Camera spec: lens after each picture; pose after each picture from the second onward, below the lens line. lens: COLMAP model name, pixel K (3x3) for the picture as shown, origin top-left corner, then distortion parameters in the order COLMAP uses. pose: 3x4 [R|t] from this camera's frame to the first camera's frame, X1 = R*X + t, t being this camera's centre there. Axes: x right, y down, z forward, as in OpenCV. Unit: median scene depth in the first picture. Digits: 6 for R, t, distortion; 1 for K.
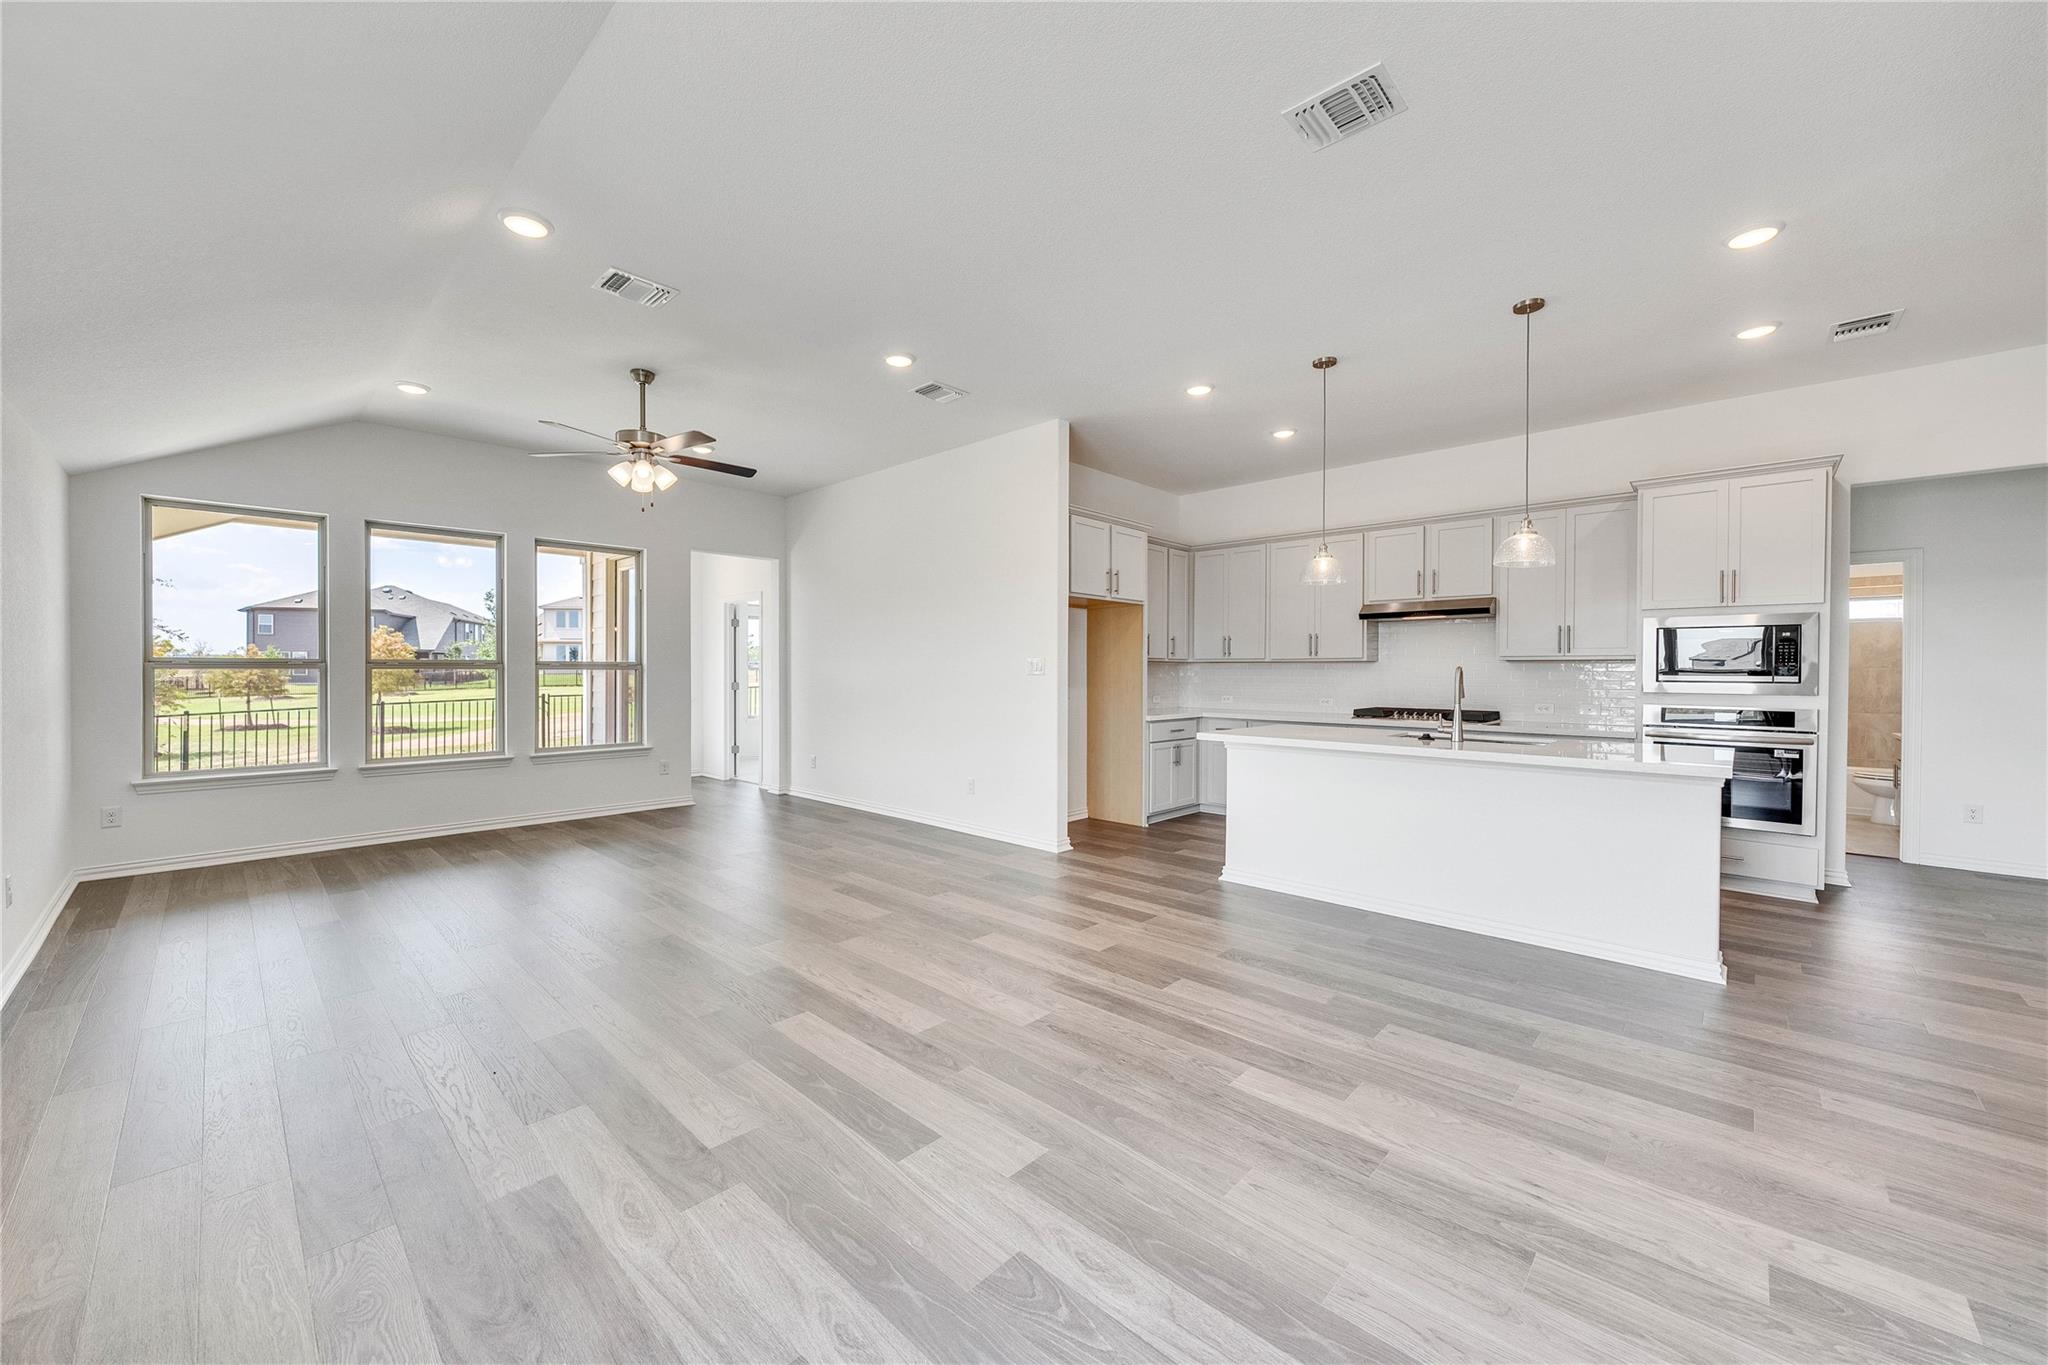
lens RADIAL K [[757.7, 0, 1032.6], [0, 757.7, 683.1], [0, 0, 1]] dist [0.001287, 0.000059]
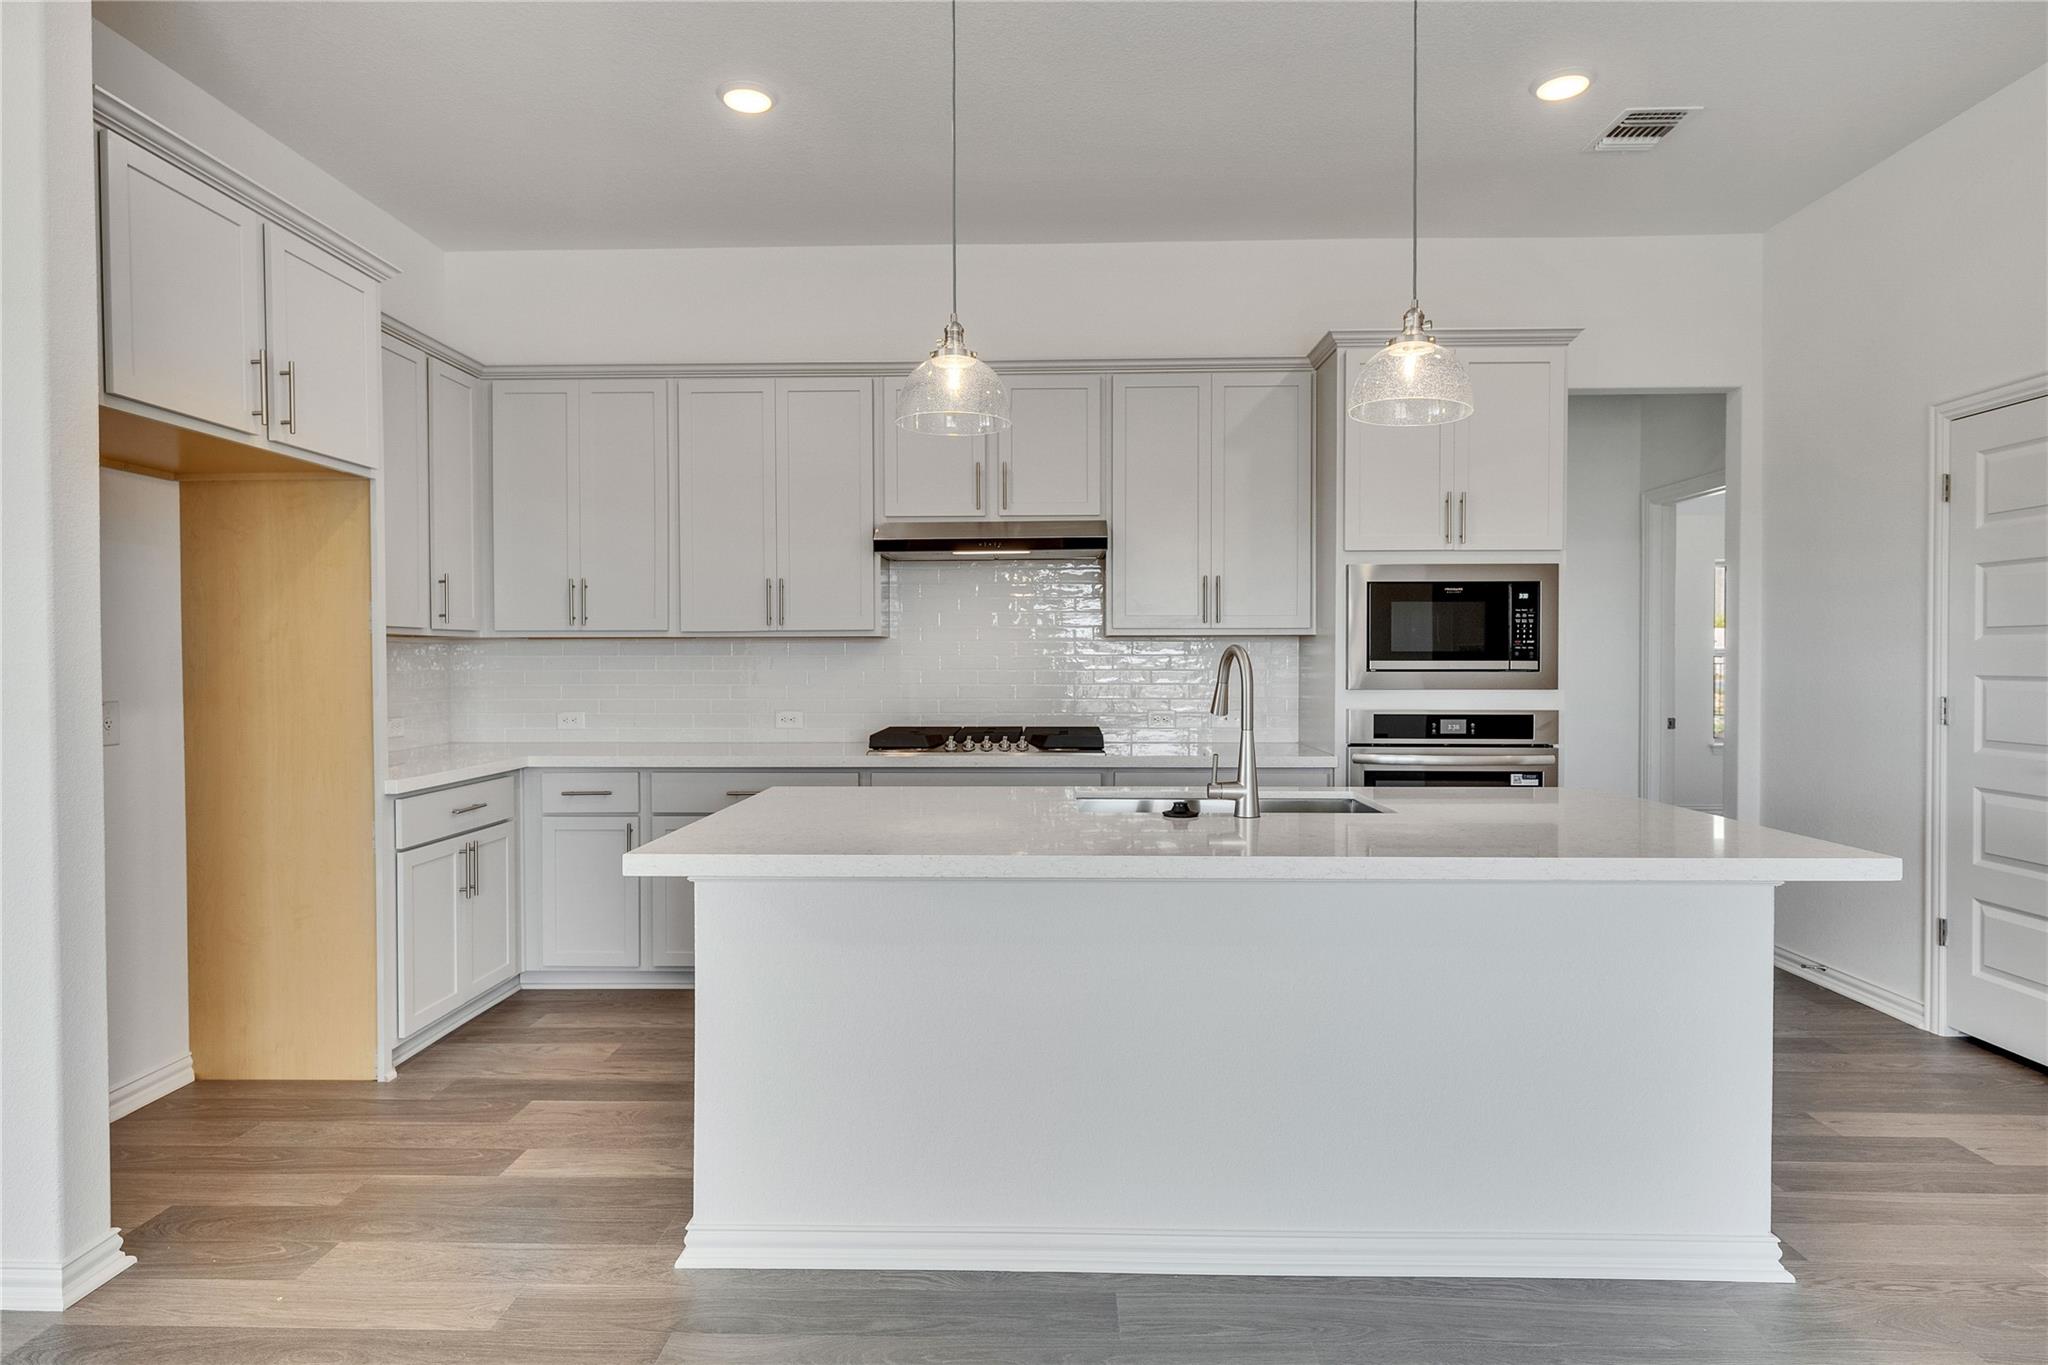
lens RADIAL K [[1108.0, 0, 1018.7], [0, 1108.0, 670.0], [0, 0, 1]] dist [0.006195, 0.000248]
pose [[0.752186, -0.013242, 0.658818, 0.027112], [0.016269, 0.999866, 0.001522, -0.006704], [-0.658750, 0.009574, 0.752301, 0.399384]]
